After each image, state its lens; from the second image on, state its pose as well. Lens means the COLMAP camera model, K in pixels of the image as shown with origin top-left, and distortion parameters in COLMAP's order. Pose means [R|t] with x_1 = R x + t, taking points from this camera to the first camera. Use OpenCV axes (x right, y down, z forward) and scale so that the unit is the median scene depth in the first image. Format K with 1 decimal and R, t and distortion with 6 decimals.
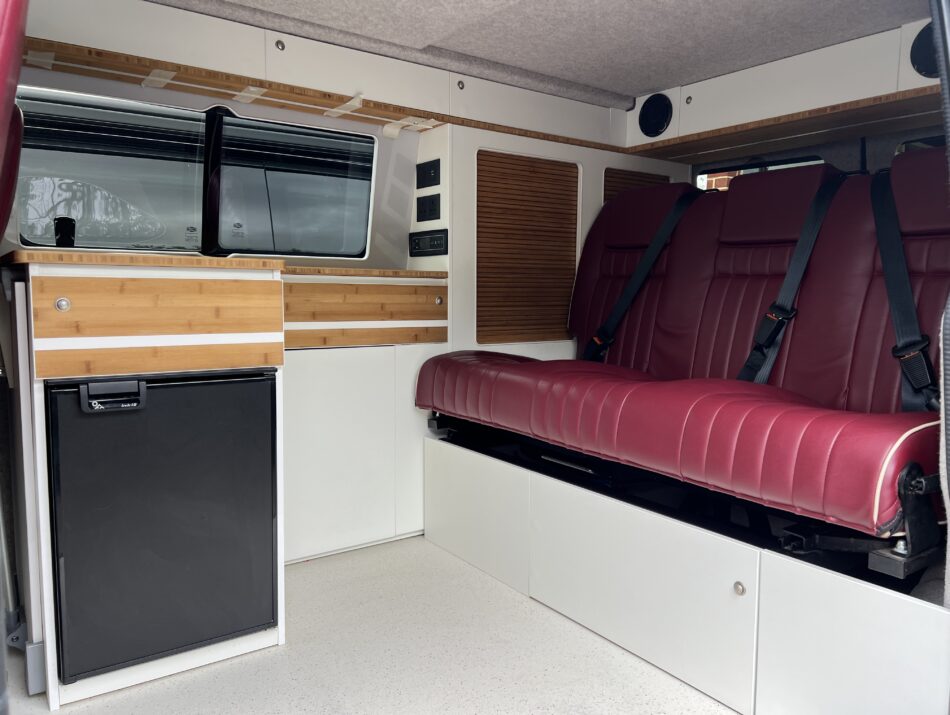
lens RADIAL K [[712.2, 0, 475.0], [0, 712.2, 357.5], [0, 0, 1]] dist [0.081716, -0.108553]
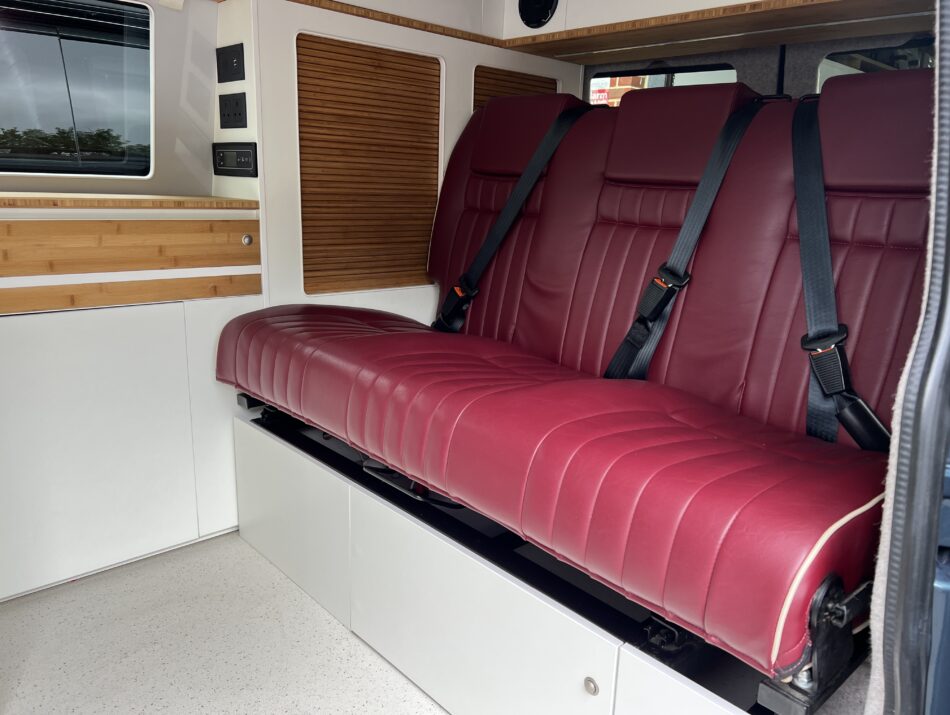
lens RADIAL K [[723.2, 0, 475.0], [0, 723.2, 357.5], [0, 0, 1]] dist [0.057799, -0.067736]
pose [[0.991545, -0.000572, 0.129762, 0.090192], [-0.018534, 0.989113, 0.145985, -0.074758], [-0.128433, -0.147155, 0.980740, 0.195786]]
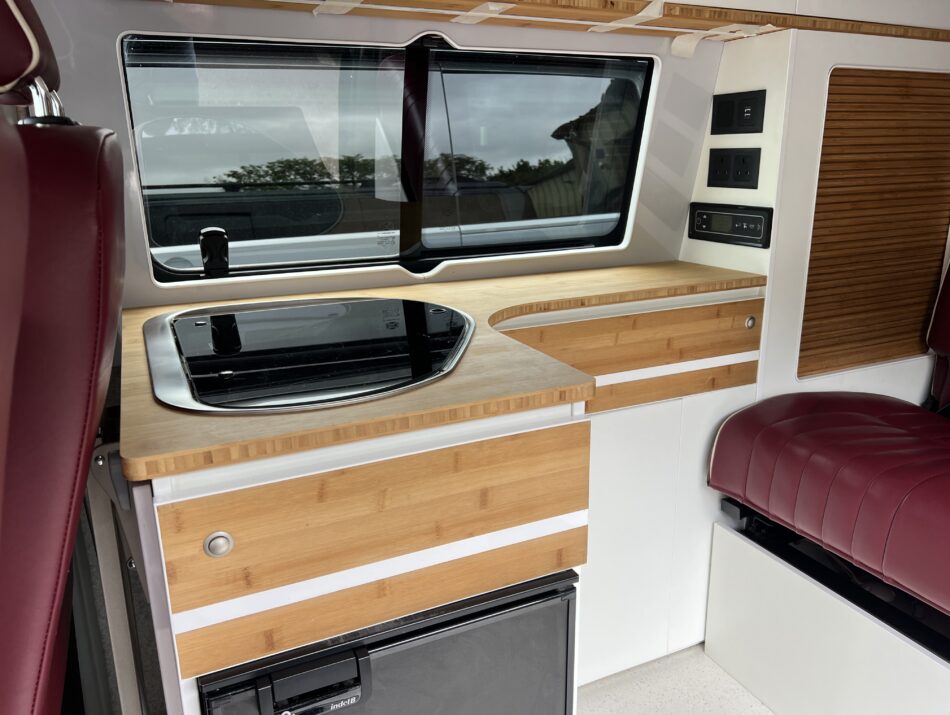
lens RADIAL K [[723.2, 0, 475.0], [0, 723.2, 357.5], [0, 0, 1]] dist [0.057799, -0.067736]
pose [[0.982840, 0.028749, -0.182207, -0.175378], [0.004515, 0.983735, 0.179571, -0.169831], [0.184406, -0.177312, 0.966724, 0.324024]]
